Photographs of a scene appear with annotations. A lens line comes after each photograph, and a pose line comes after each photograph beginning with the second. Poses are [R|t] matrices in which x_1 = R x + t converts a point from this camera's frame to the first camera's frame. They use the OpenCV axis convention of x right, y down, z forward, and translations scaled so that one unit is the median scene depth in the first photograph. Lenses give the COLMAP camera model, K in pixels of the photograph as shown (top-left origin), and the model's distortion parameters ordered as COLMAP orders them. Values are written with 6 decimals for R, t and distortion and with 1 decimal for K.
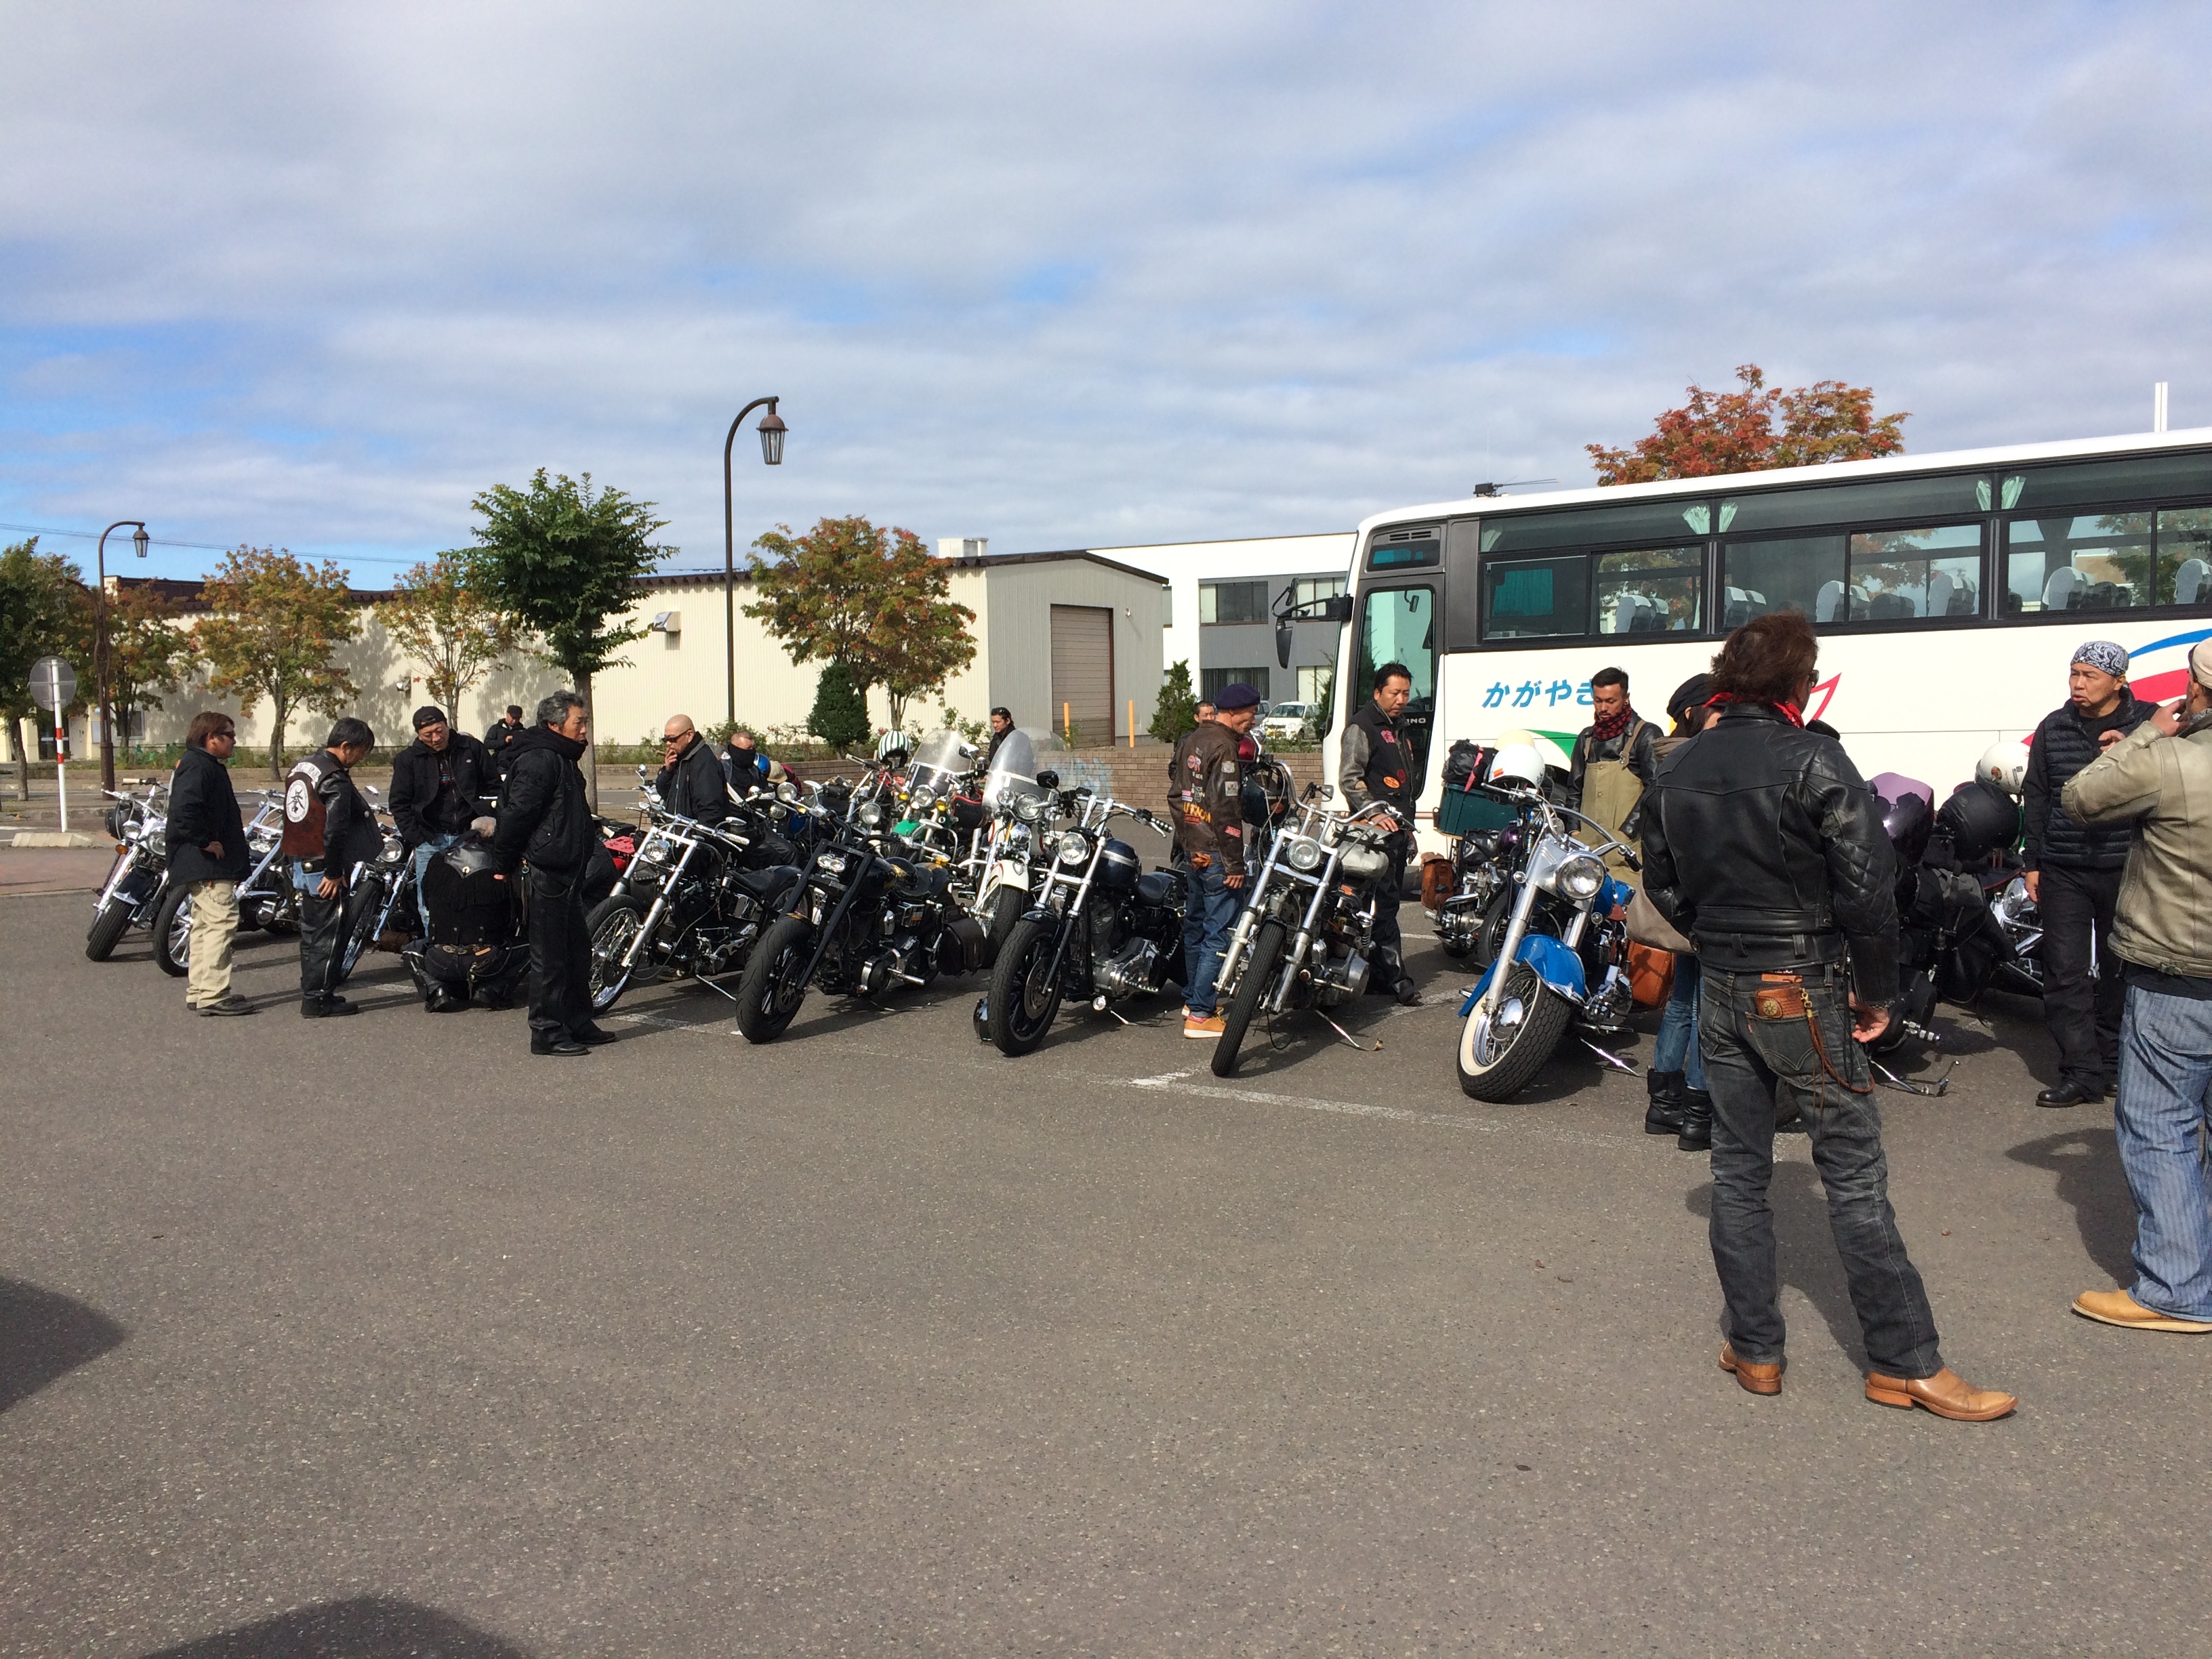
lens RADIAL K [[1878.7, 0, 1103.6], [0, 1878.7, 831.8], [0, 0, 1]] dist [0.047257, -0.031358]
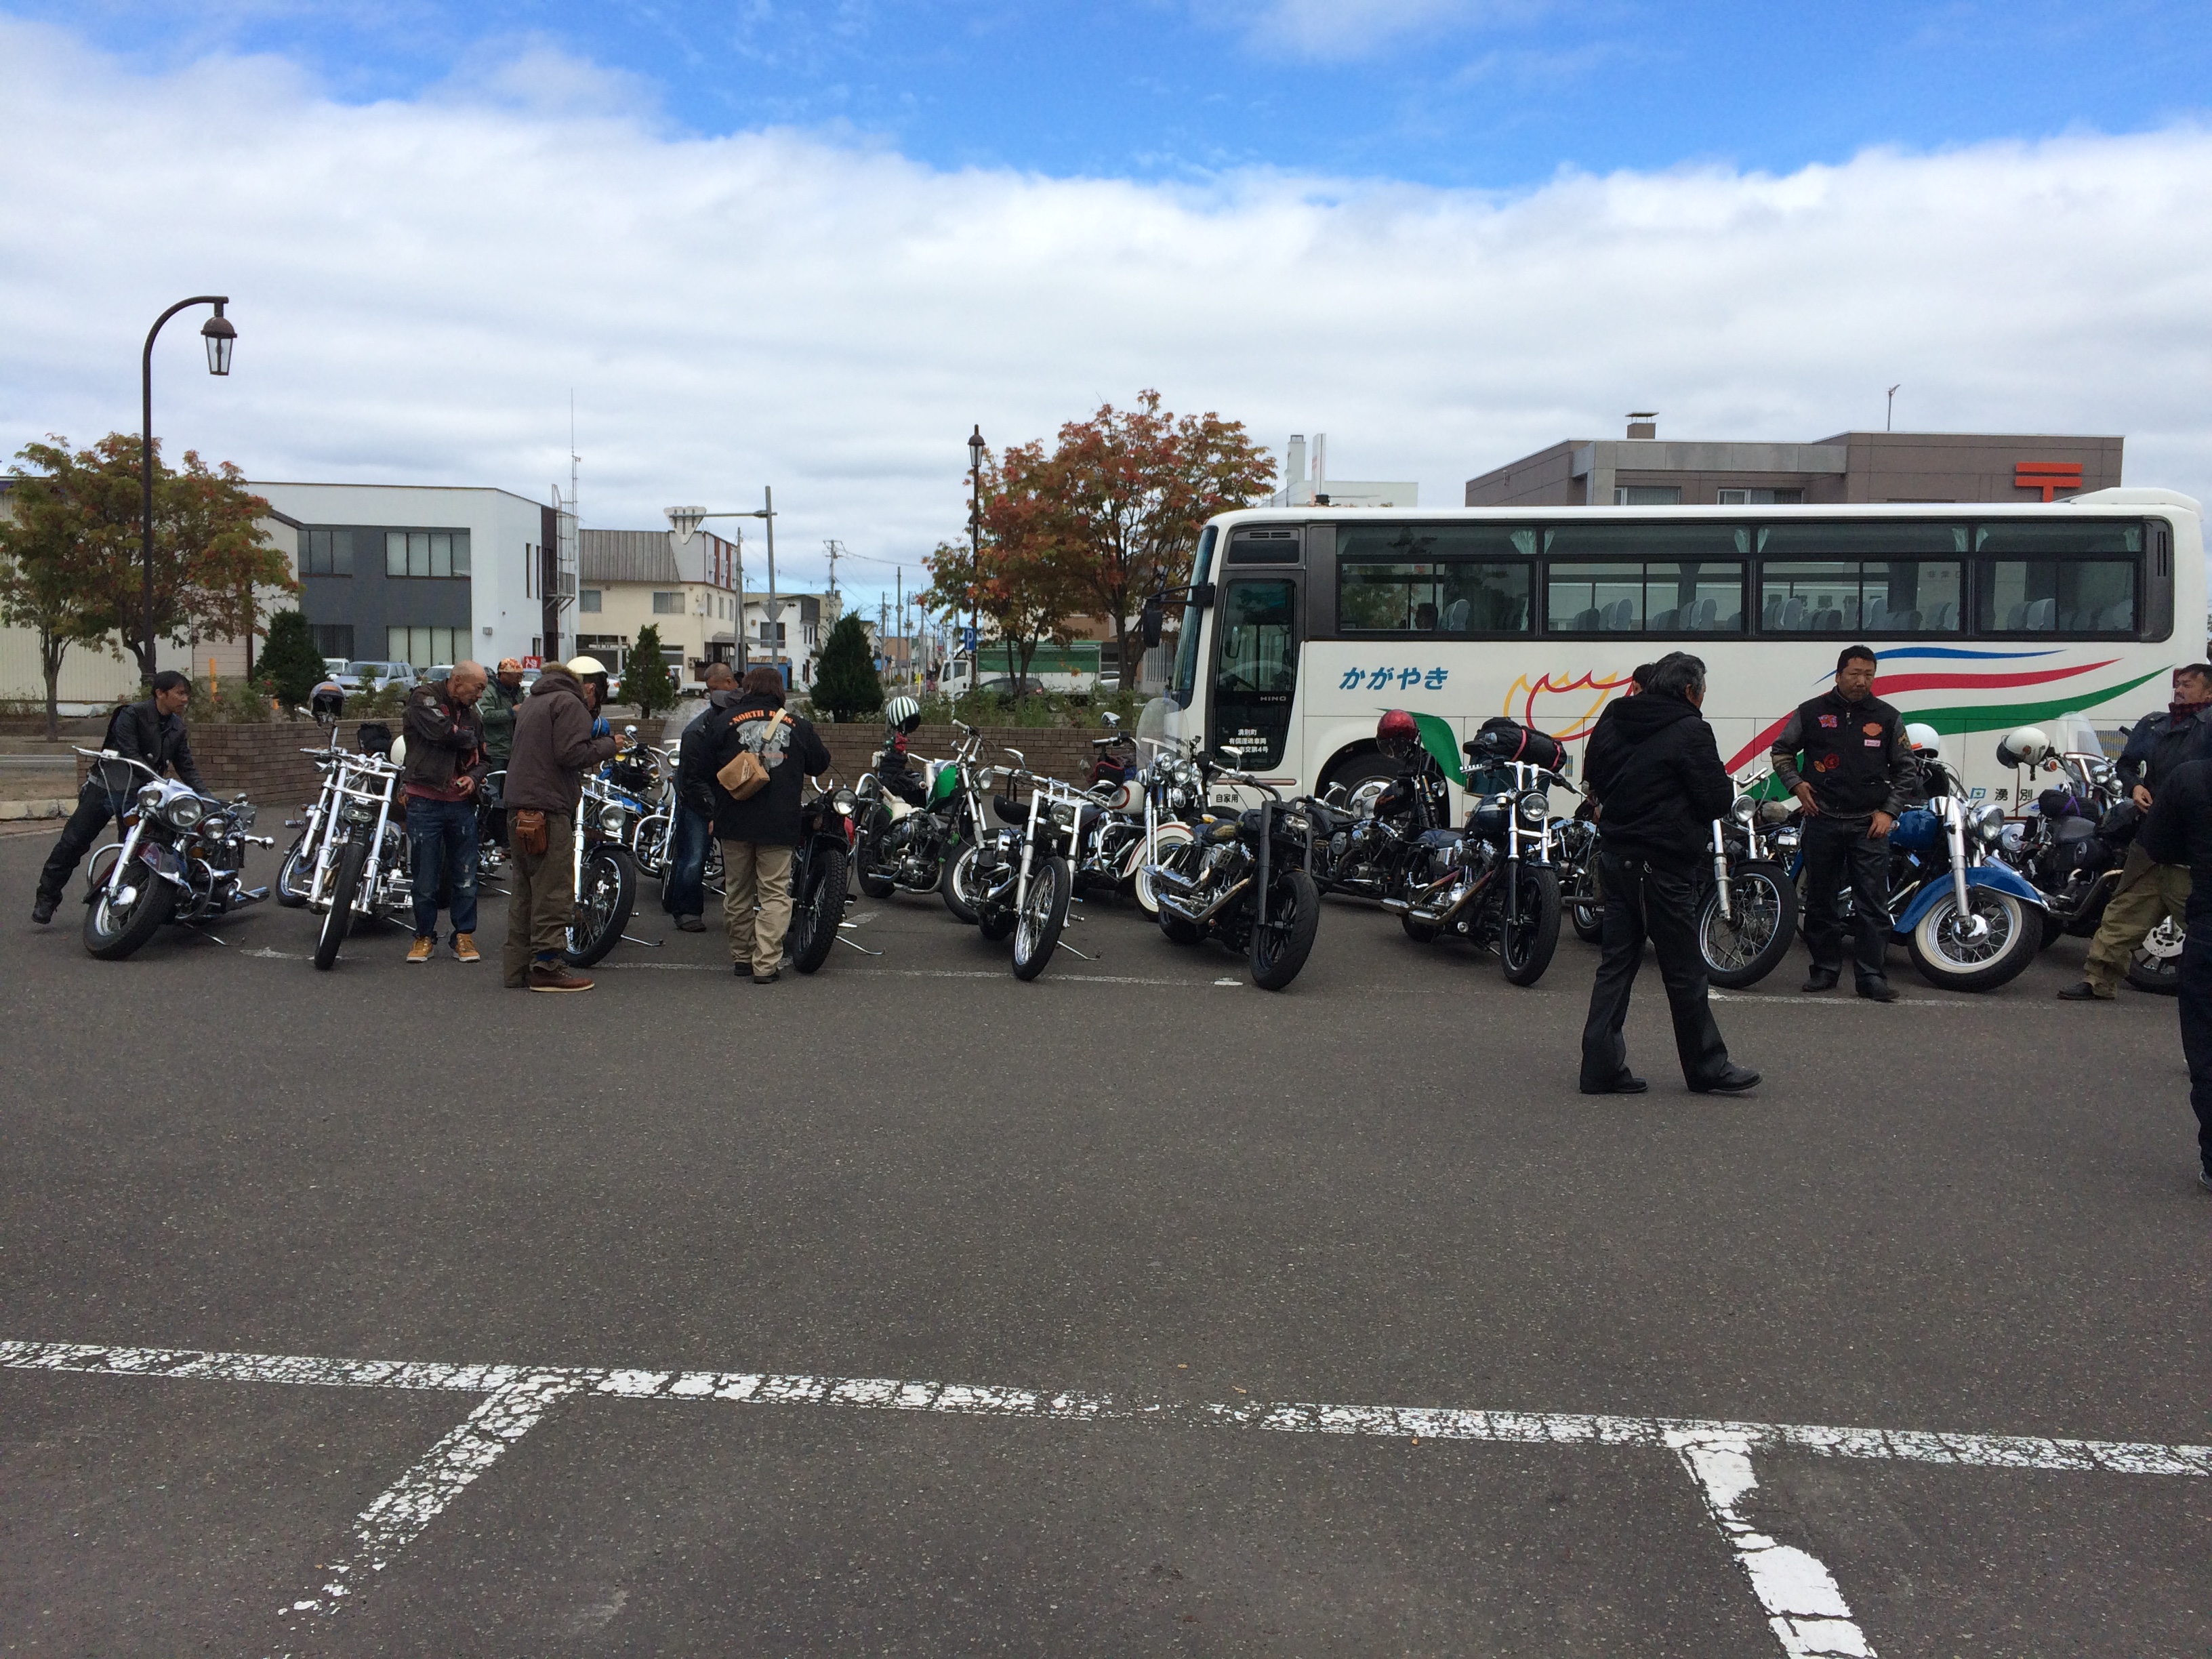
lens RADIAL K [[1878.7, 0, 1103.5], [0, 1878.7, 836.6], [0, 0, 1]] dist [0.047257, -0.031358]
pose [[0.851080, -0.013011, 0.524874, -0.524868], [0.004192, 0.999829, 0.017987, 0.003488], [-0.525019, -0.013108, 0.850990, 0.088319]]
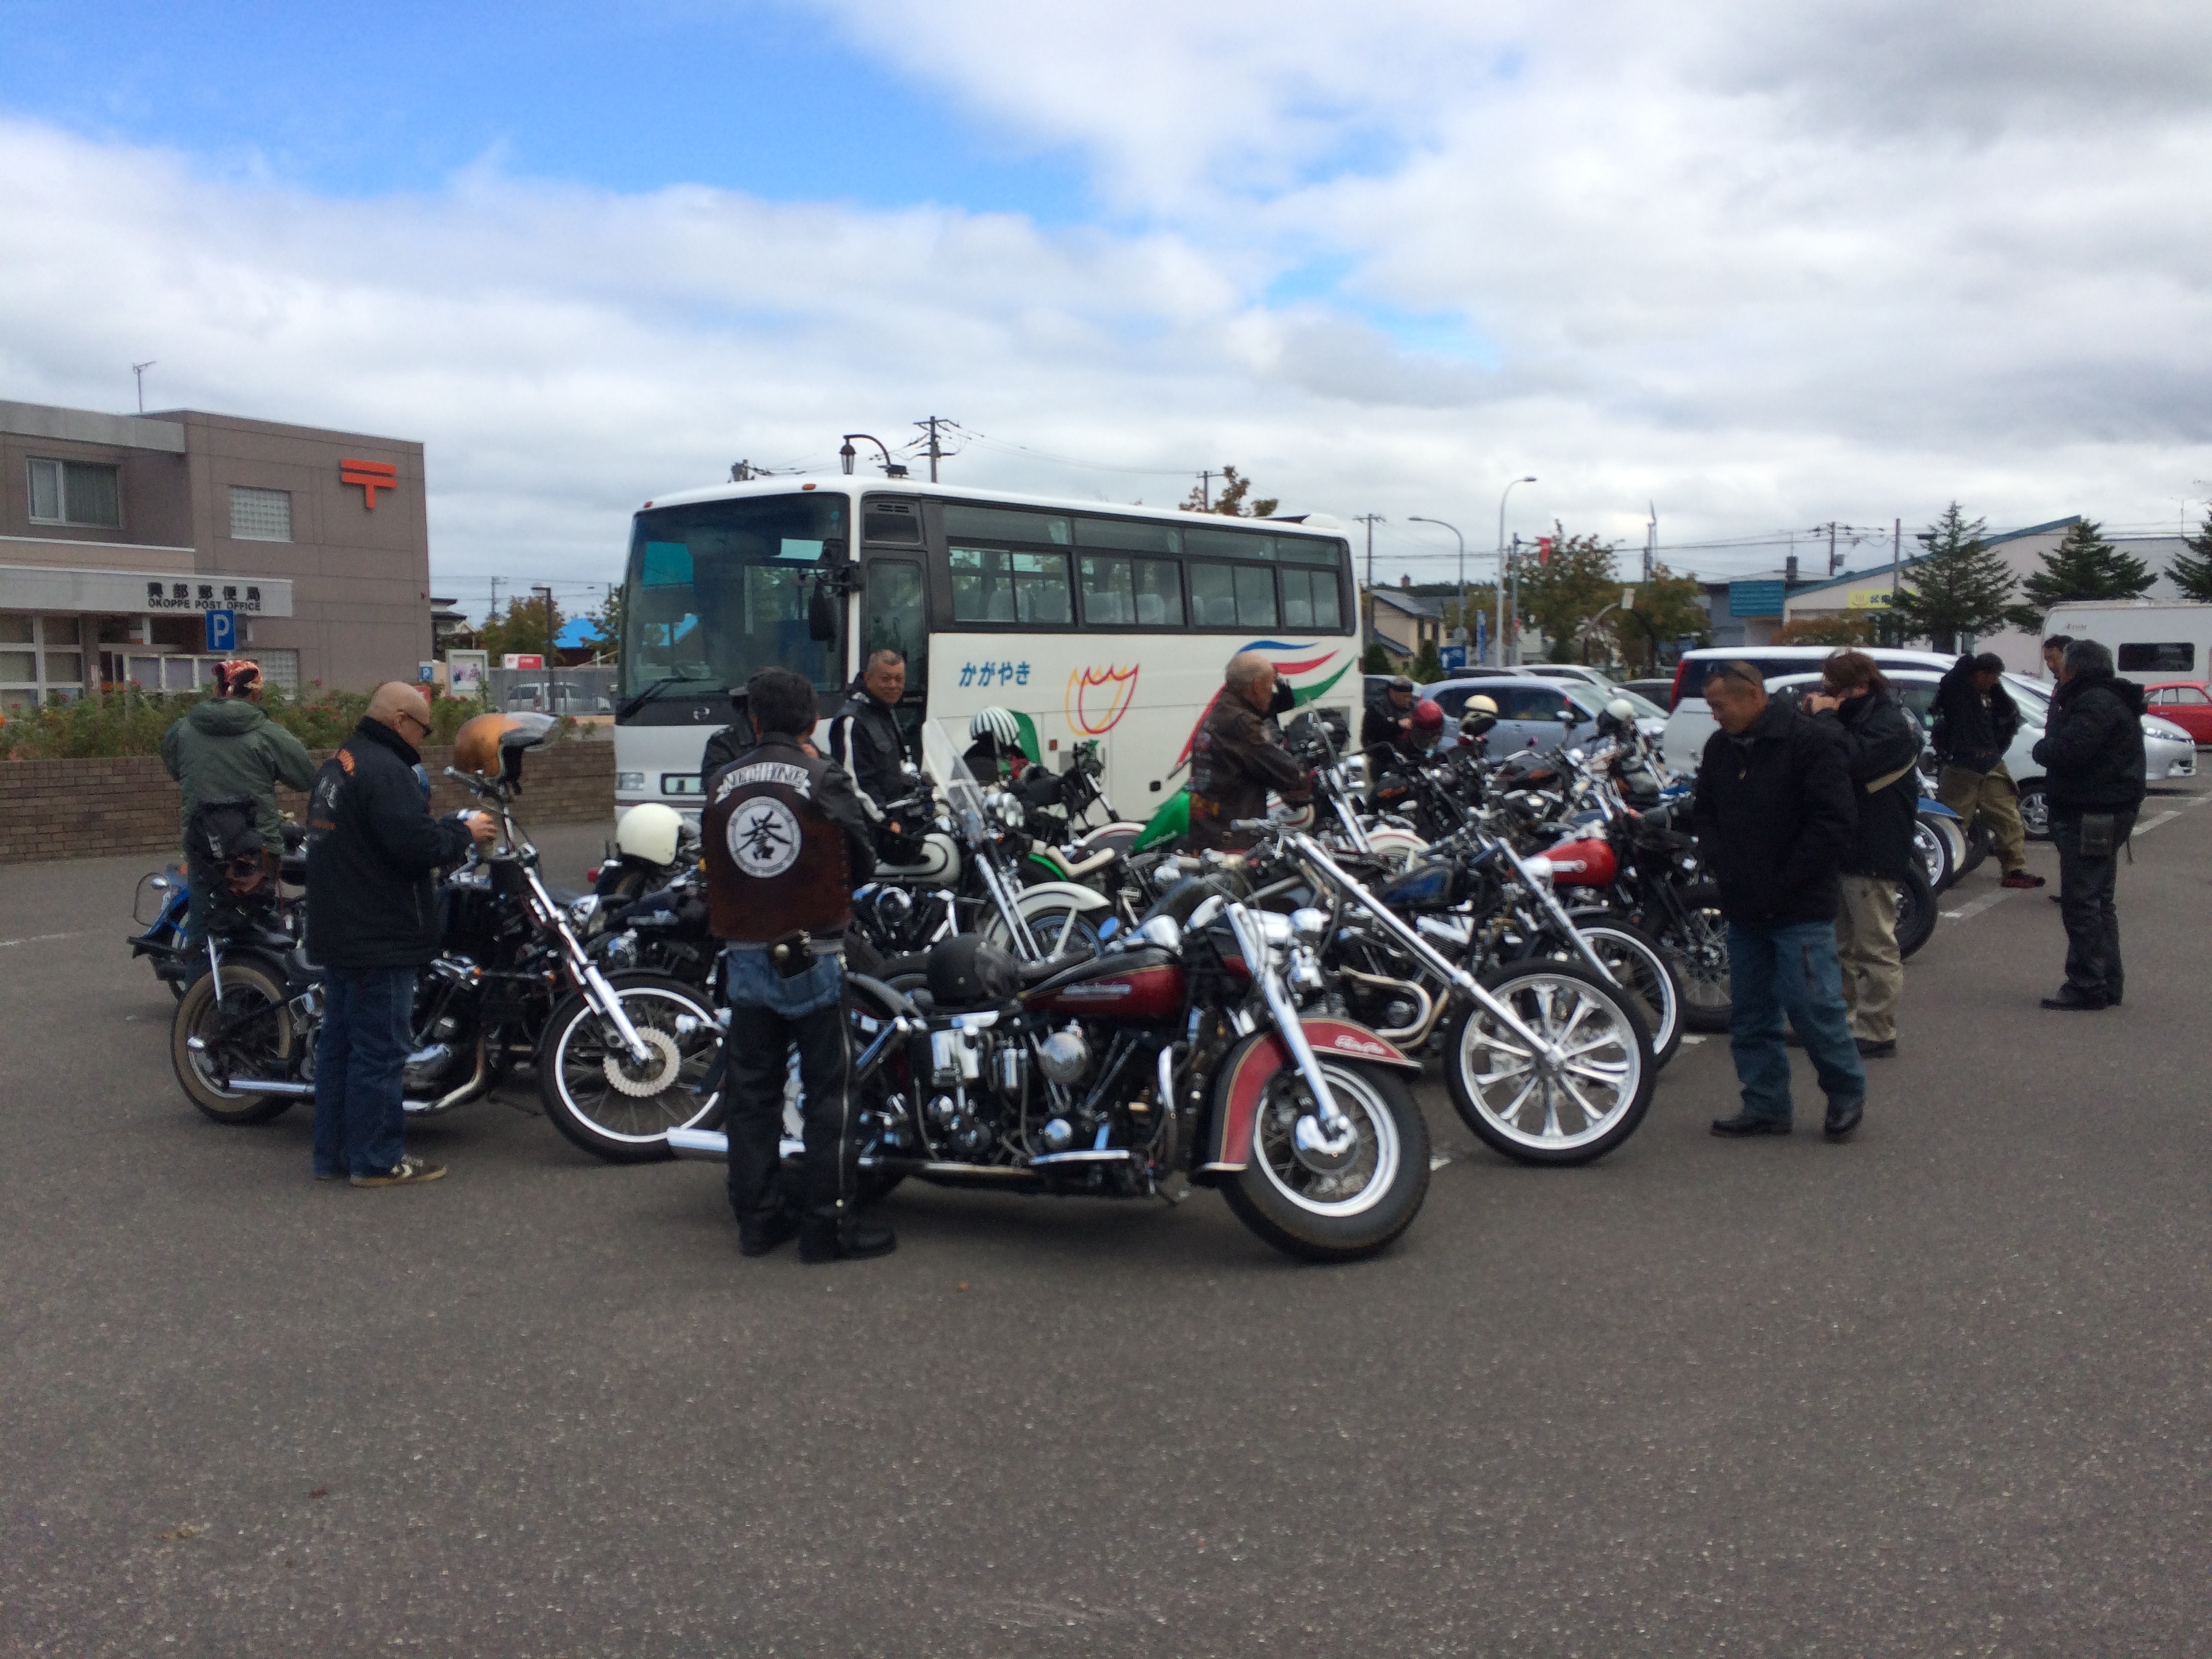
lens RADIAL K [[1878.7, 0, 1099.2], [0, 1878.7, 828.6], [0, 0, 1]] dist [0.047257, -0.031358]
pose [[-0.027807, -0.060938, 0.997754, -0.822778], [0.077348, 0.995016, 0.062926, -0.046905], [-0.996616, 0.078924, -0.022955, 0.941611]]
